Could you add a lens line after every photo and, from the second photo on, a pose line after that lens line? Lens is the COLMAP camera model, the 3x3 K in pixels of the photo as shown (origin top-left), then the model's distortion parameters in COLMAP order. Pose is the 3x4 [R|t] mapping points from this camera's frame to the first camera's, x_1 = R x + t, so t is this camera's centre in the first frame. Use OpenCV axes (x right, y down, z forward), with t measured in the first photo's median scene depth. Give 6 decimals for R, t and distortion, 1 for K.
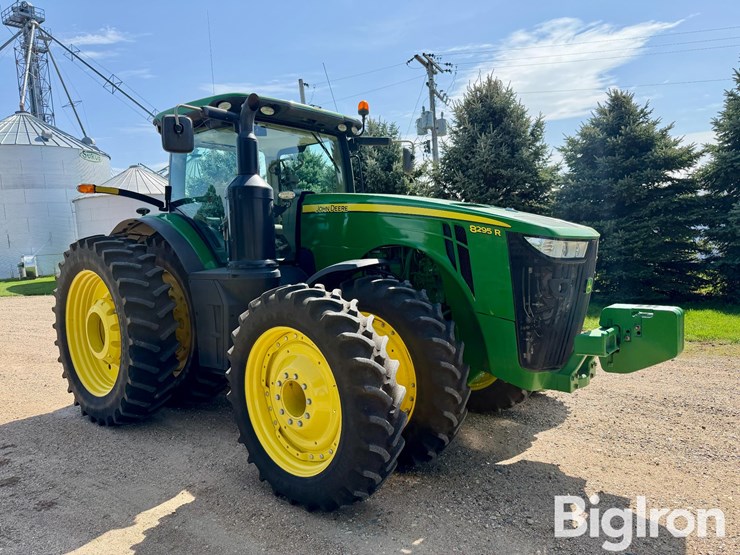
lens RADIAL K [[556.0, 0, 370.8], [0, 556.0, 267.0], [0, 0, 1]] dist [0.004045, -0.001839]
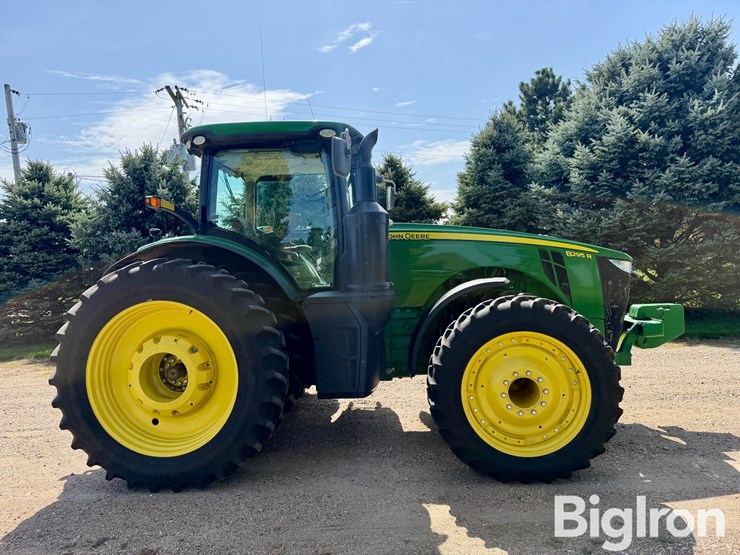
lens RADIAL K [[544.6, 0, 381.9], [0, 544.6, 275.9], [0, 0, 1]] dist [-0.002562, -0.005470]
pose [[0.795836, -0.007139, 0.605470, -0.281216], [0.041805, 0.998192, -0.043178, 0.006694], [-0.604067, 0.059674, 0.794696, 0.064033]]
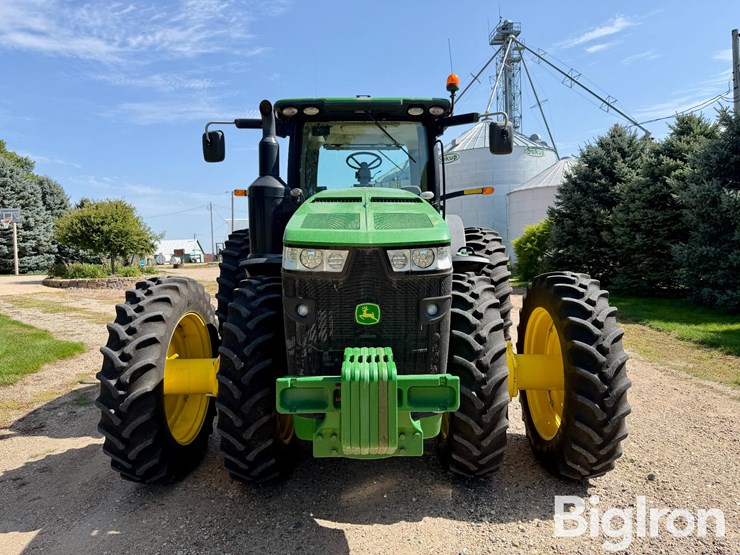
lens RADIAL K [[541.4, 0, 371.1], [0, 541.4, 275.3], [0, 0, 1]] dist [0.022526, -0.000686]
pose [[0.612963, 0.082378, -0.785806, 0.256557], [-0.052141, 0.996599, 0.063805, -0.016351], [0.788390, 0.001863, 0.615173, 0.169394]]
